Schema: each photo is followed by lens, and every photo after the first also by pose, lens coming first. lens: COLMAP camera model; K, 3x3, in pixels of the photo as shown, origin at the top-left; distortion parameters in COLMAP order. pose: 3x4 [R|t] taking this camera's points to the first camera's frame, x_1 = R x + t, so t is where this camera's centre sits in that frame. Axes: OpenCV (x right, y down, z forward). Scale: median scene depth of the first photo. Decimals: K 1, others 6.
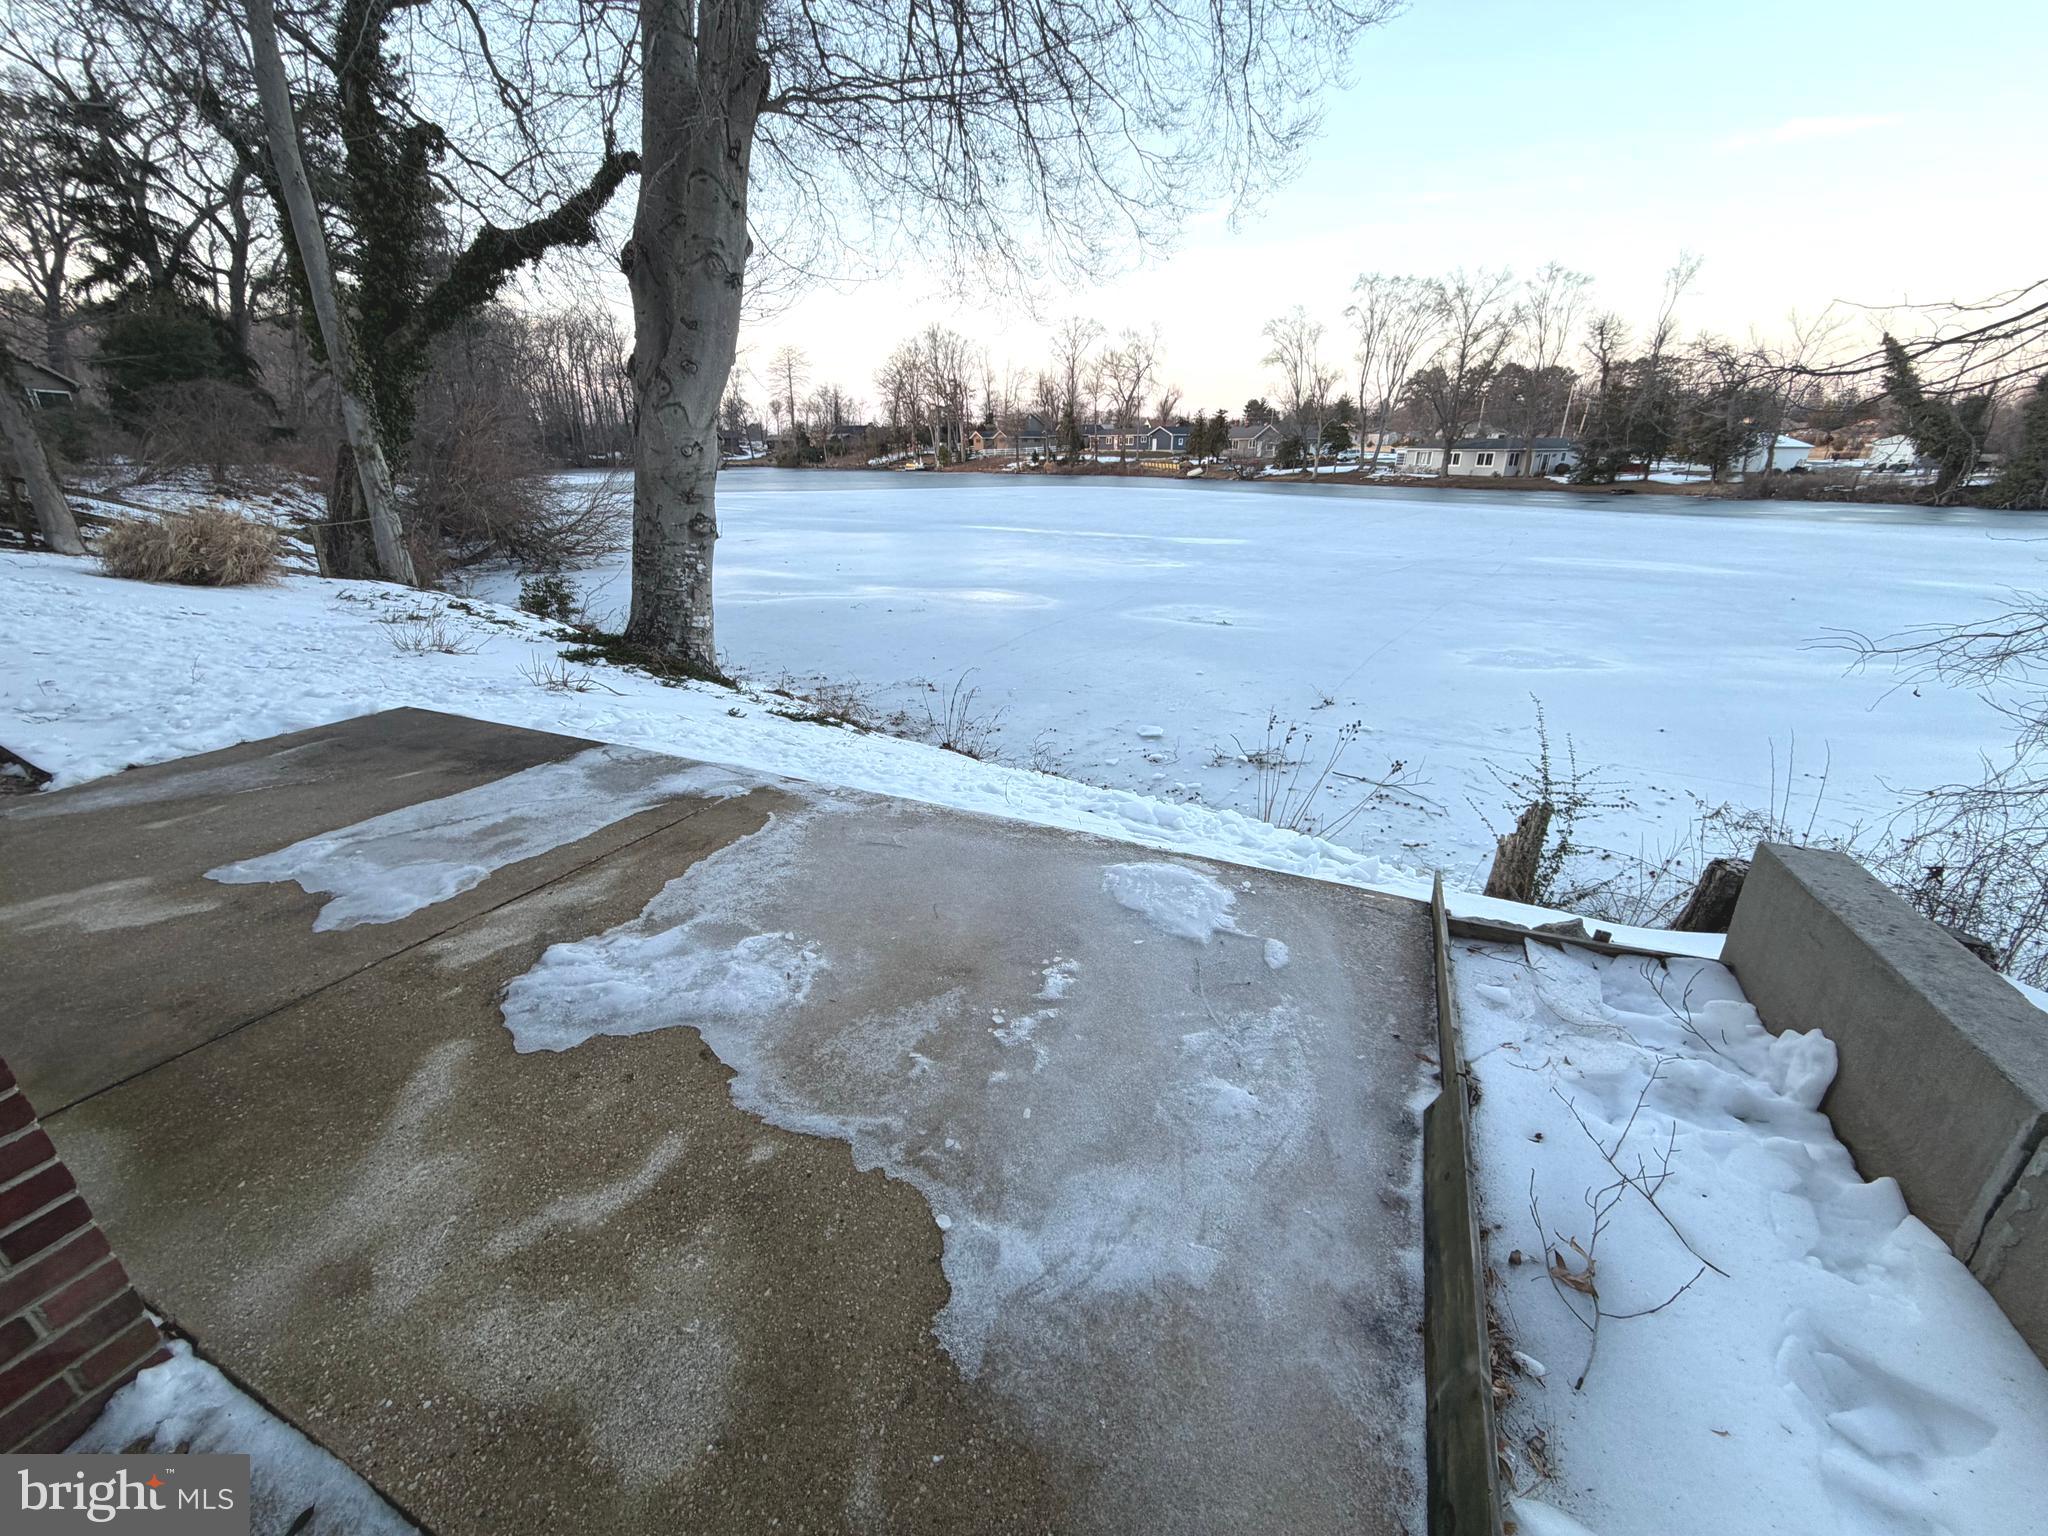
lens RADIAL K [[813.2, 0, 1016.2], [0, 813.2, 769.6], [0, 0, 1]] dist [-0.000309, -0.000134]
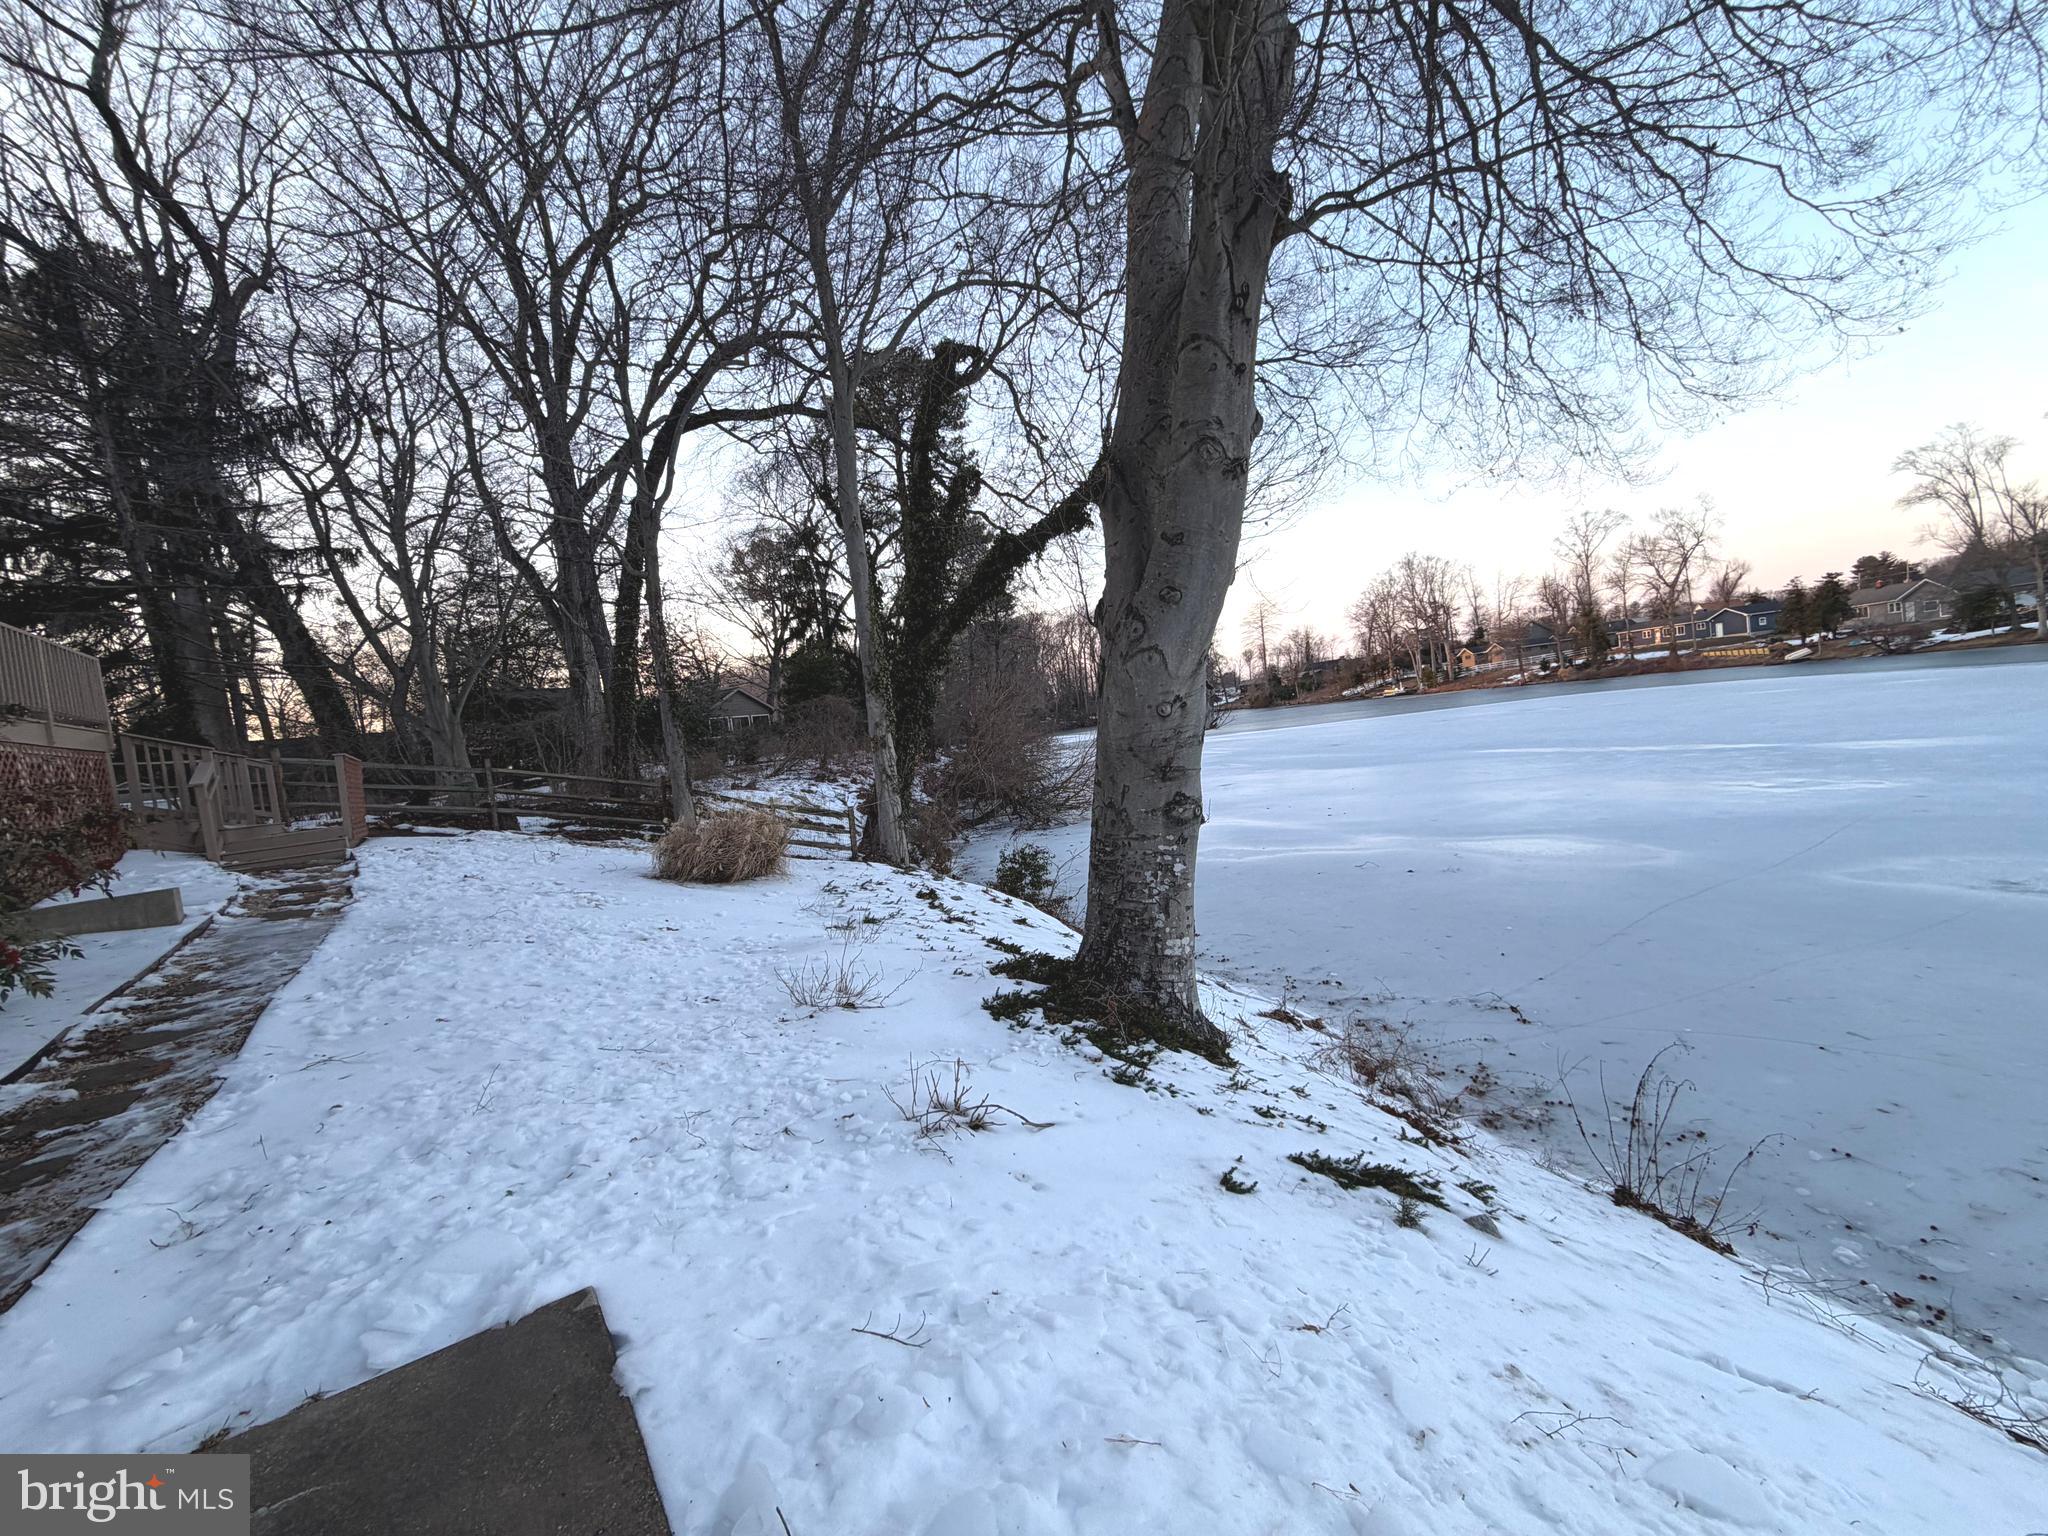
lens RADIAL K [[813.2, 0, 1018.5], [0, 813.2, 767.6], [0, 0, 1]] dist [-0.000309, -0.000134]
pose [[0.849579, -0.073048, -0.522379, -0.083025], [-0.076035, 0.963059, -0.258331, -0.085167], [0.521953, 0.259192, 0.812641, 0.209874]]
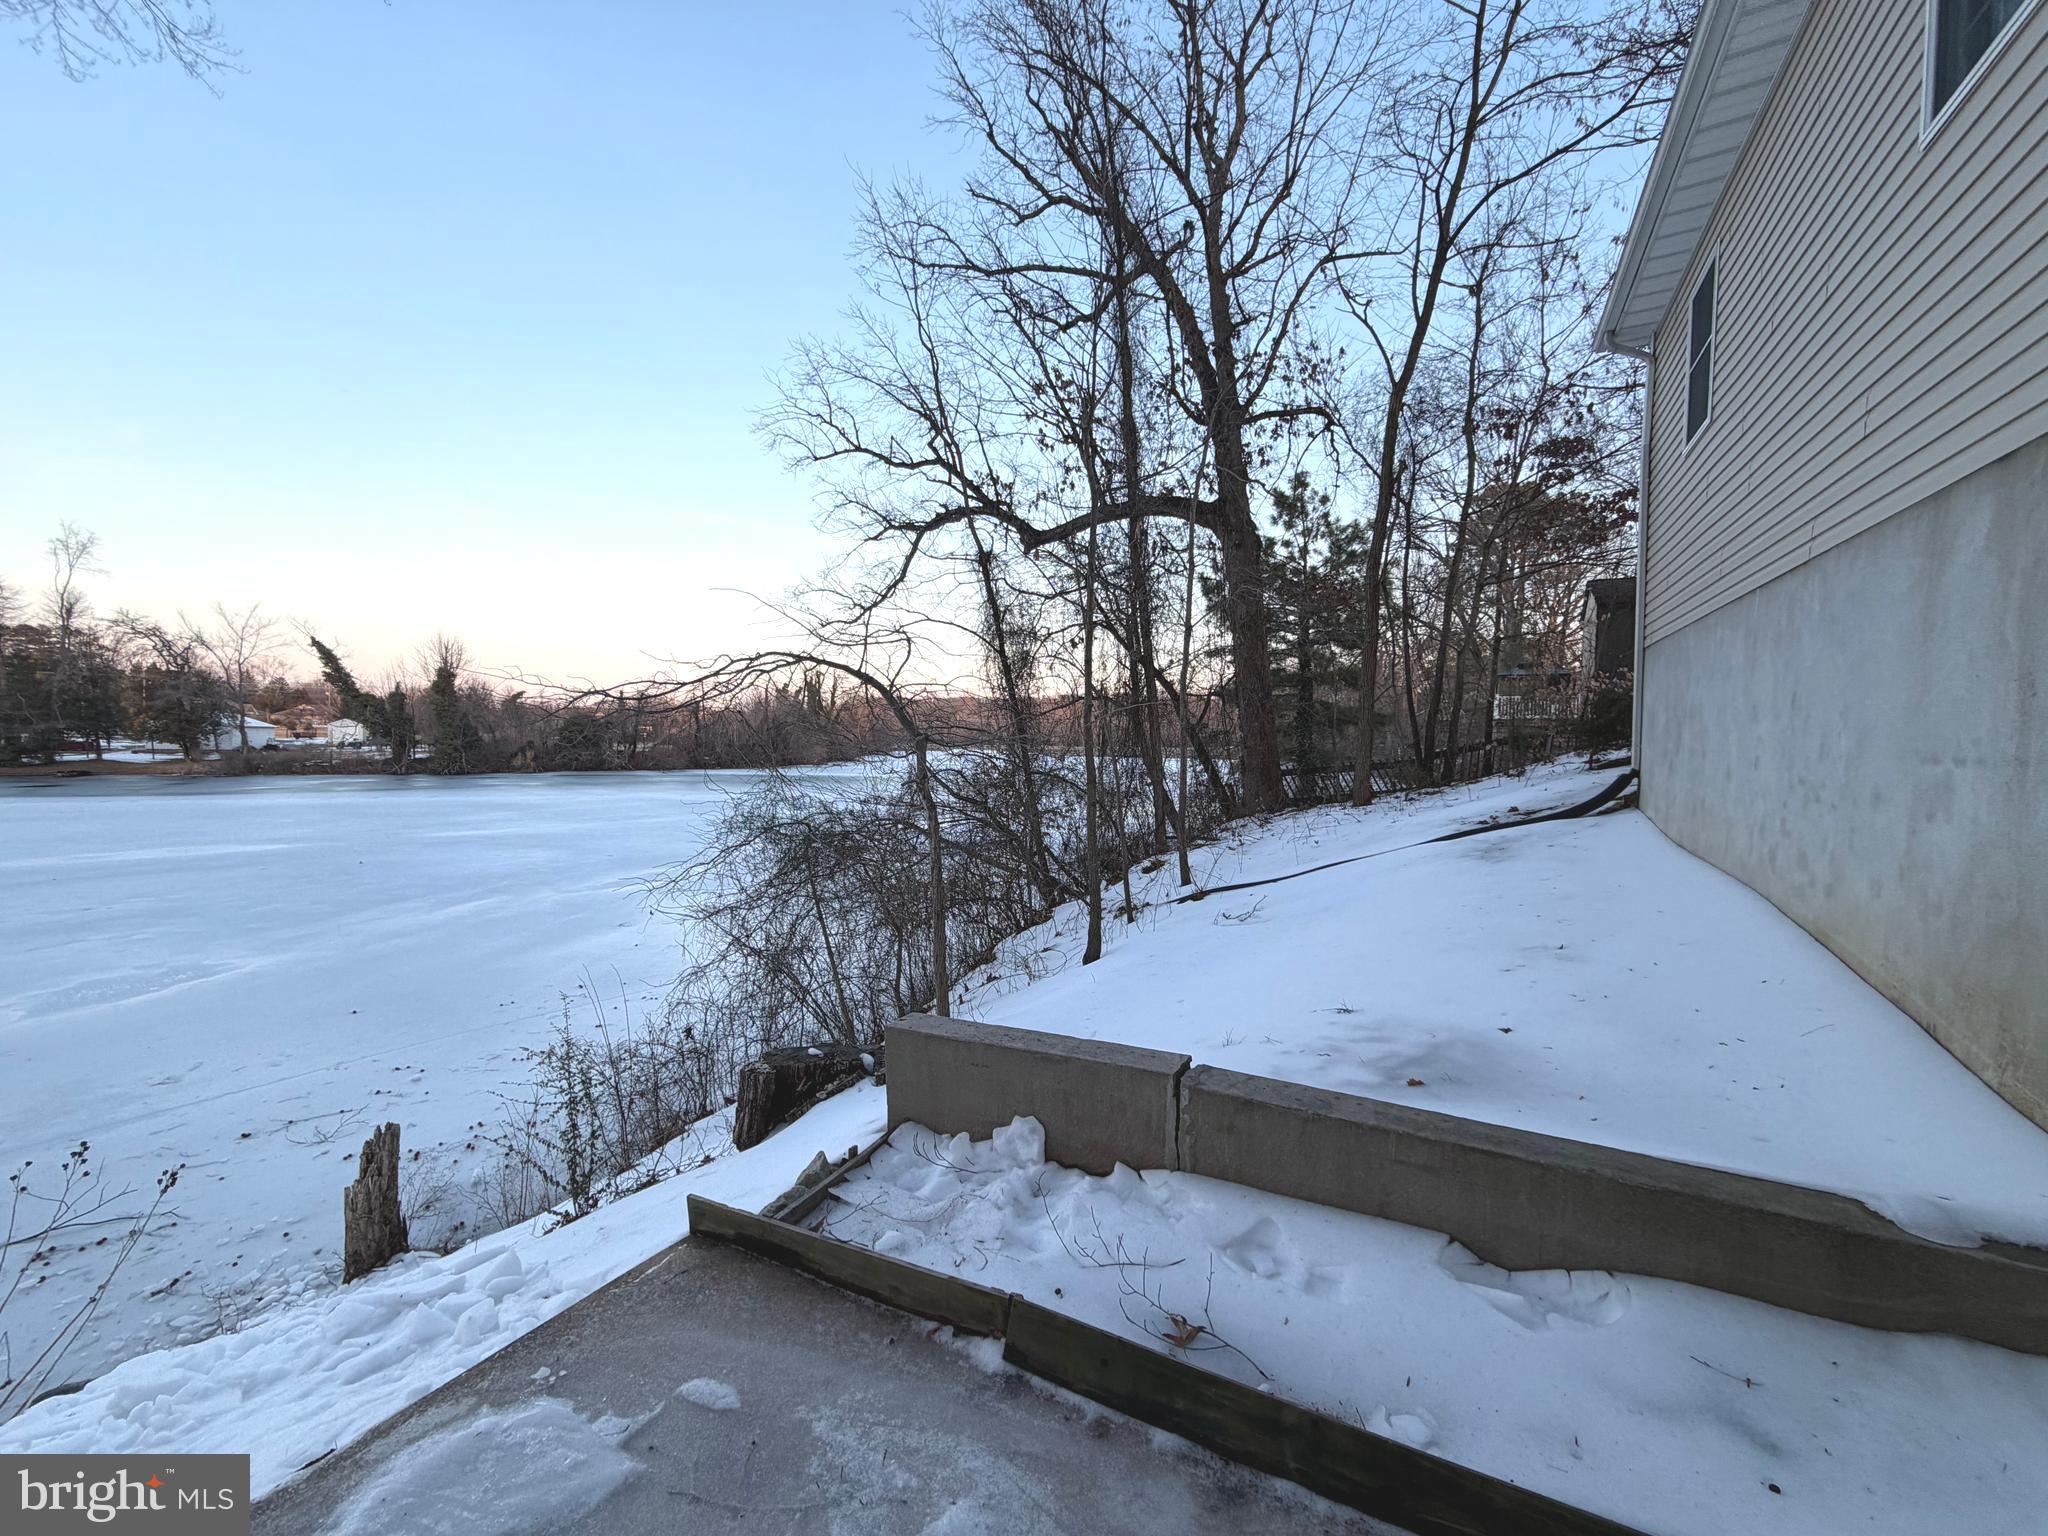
lens RADIAL K [[813.2, 0, 1018.7], [0, 813.2, 768.1], [0, 0, 1]] dist [-0.000309, -0.000134]
pose [[0.079240, -0.032245, 0.996334, -0.063204], [0.349802, 0.936820, 0.002499, -0.035693], [-0.933466, 0.348322, 0.085513, 0.072908]]
